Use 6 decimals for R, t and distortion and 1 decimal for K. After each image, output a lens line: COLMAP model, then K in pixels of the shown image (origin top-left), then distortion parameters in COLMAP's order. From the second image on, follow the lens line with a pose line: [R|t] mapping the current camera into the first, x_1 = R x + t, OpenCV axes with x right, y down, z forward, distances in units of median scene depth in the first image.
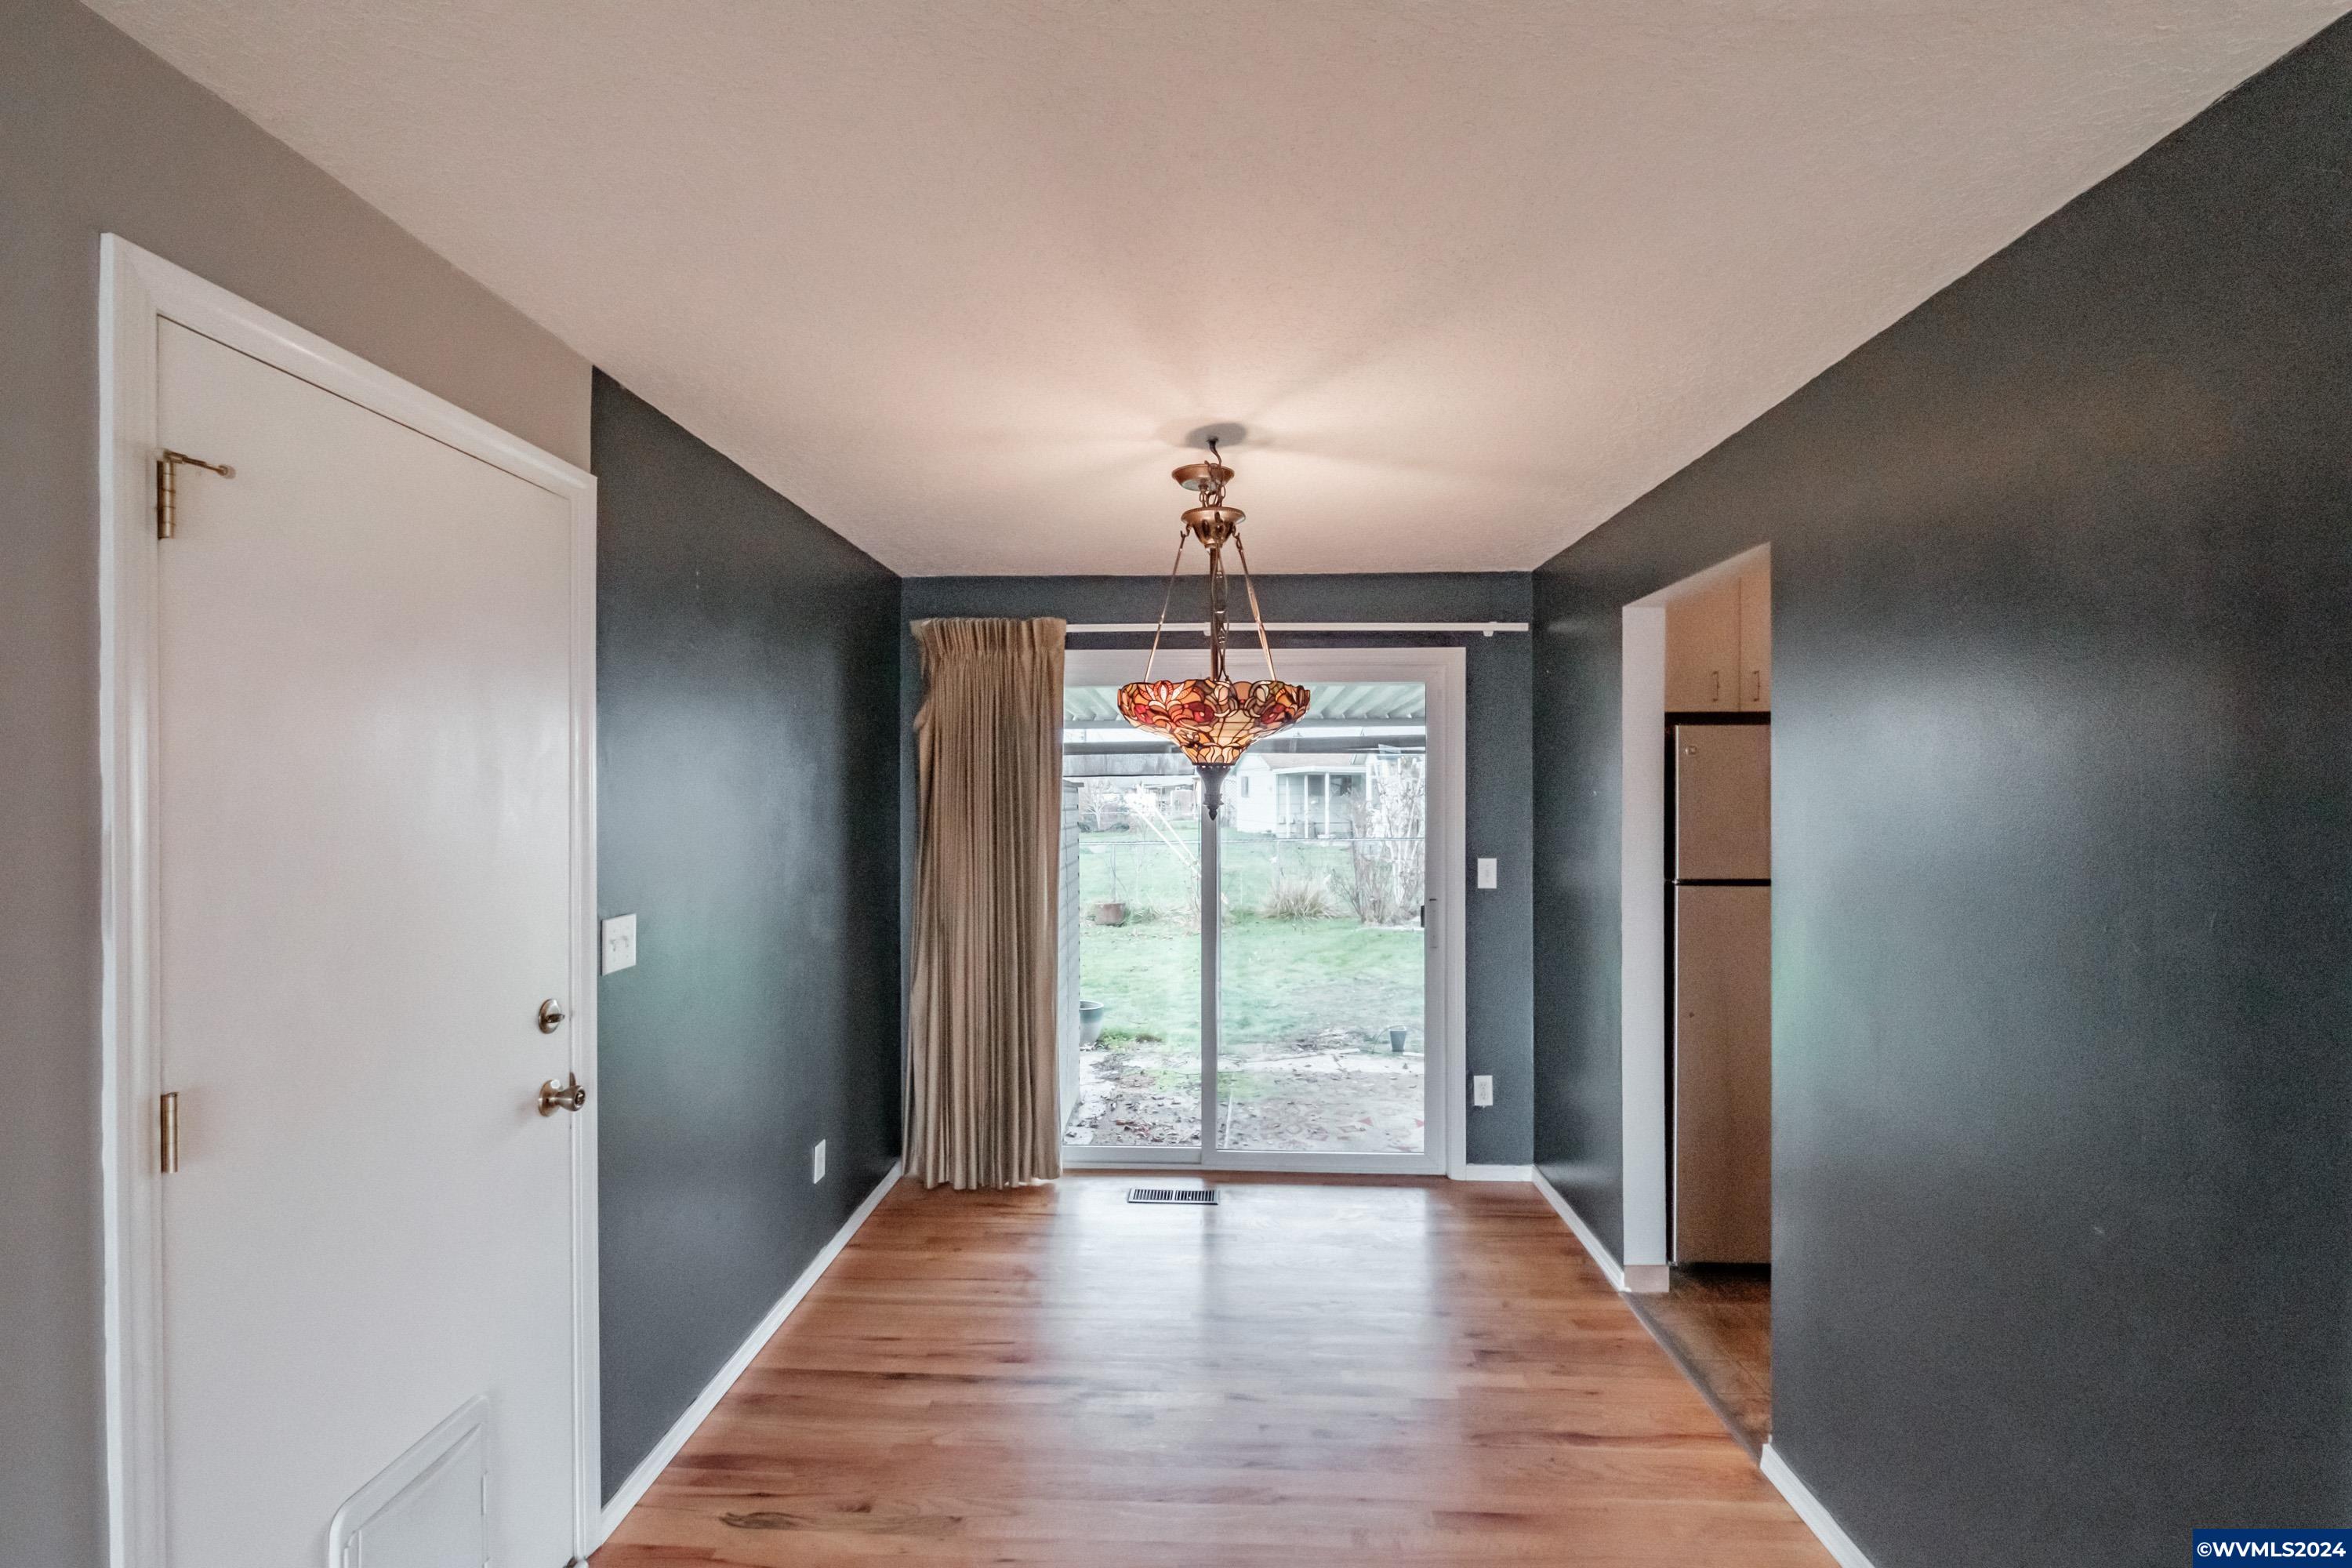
lens RADIAL K [[1036.7, 0, 1182.7], [0, 1036.7, 790.8], [0, 0, 1]] dist [-0.006336, 0.000349]
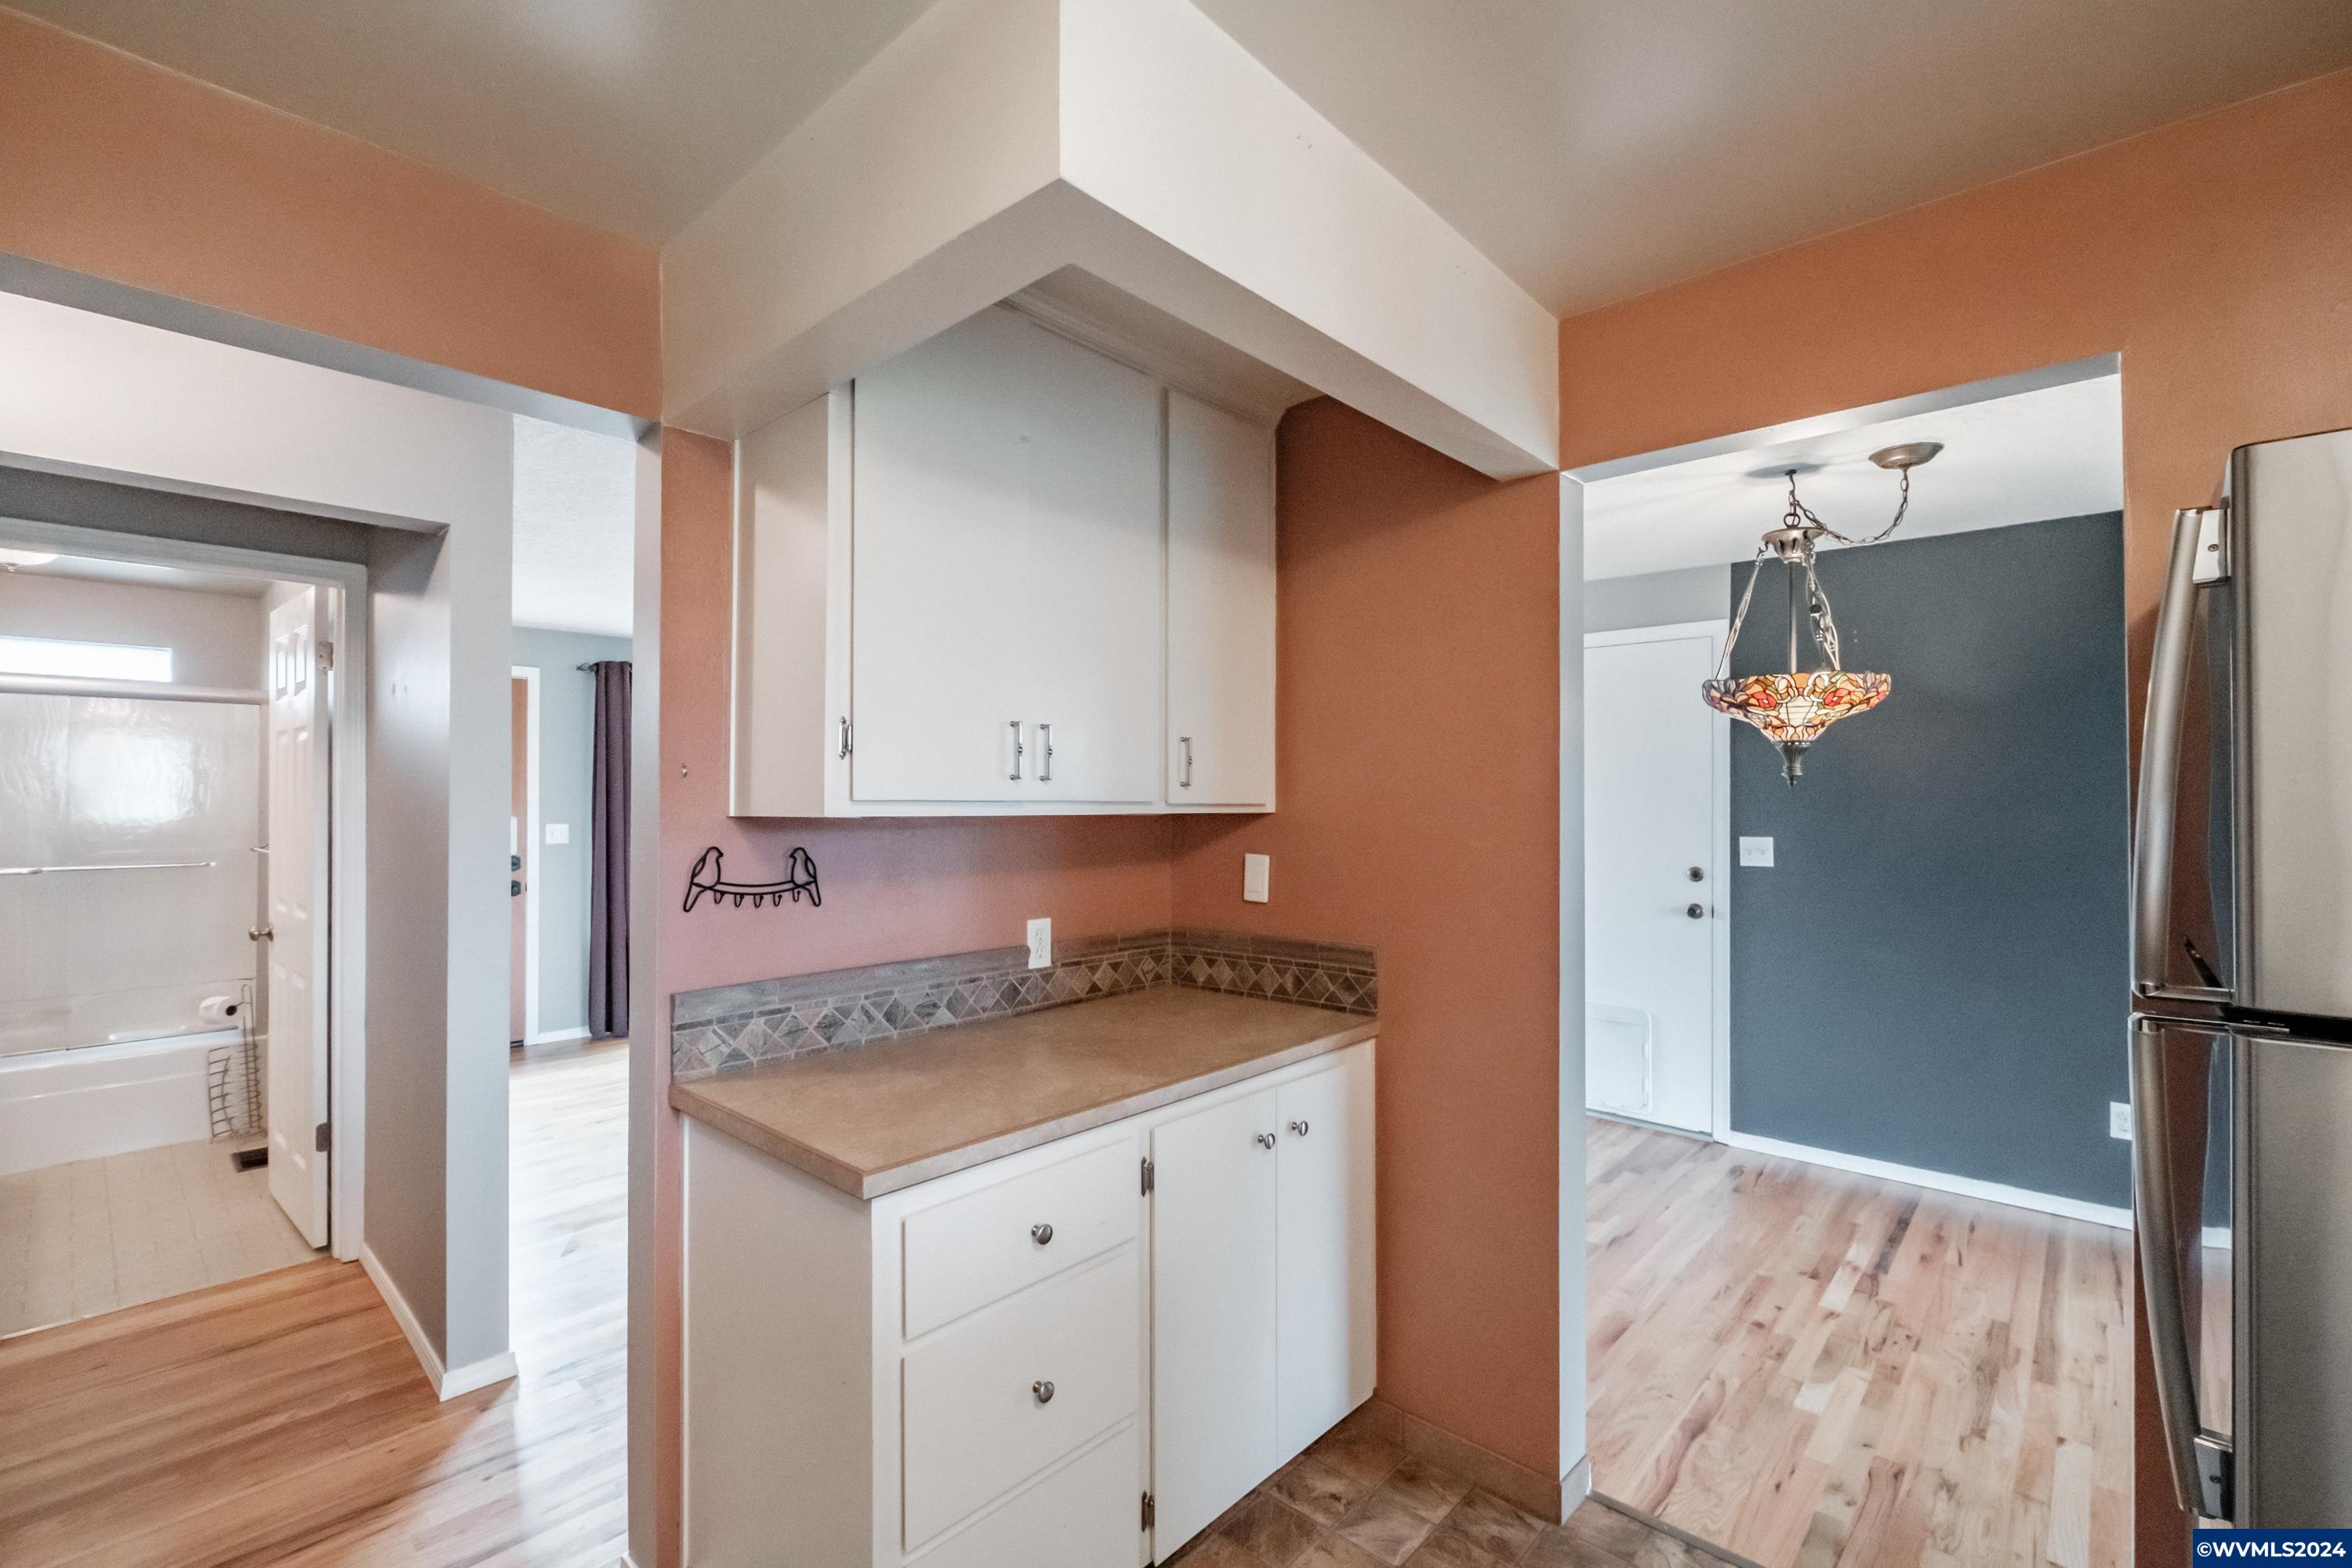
lens RADIAL K [[1036.7, 0, 1164.6], [0, 1036.7, 782.9], [0, 0, 1]] dist [-0.006336, 0.000349]
pose [[-0.652526, -0.006596, -0.757737, 1.560512], [-0.000432, 0.999965, -0.008333, 0.036250], [0.757766, -0.005110, -0.652507, 1.361071]]
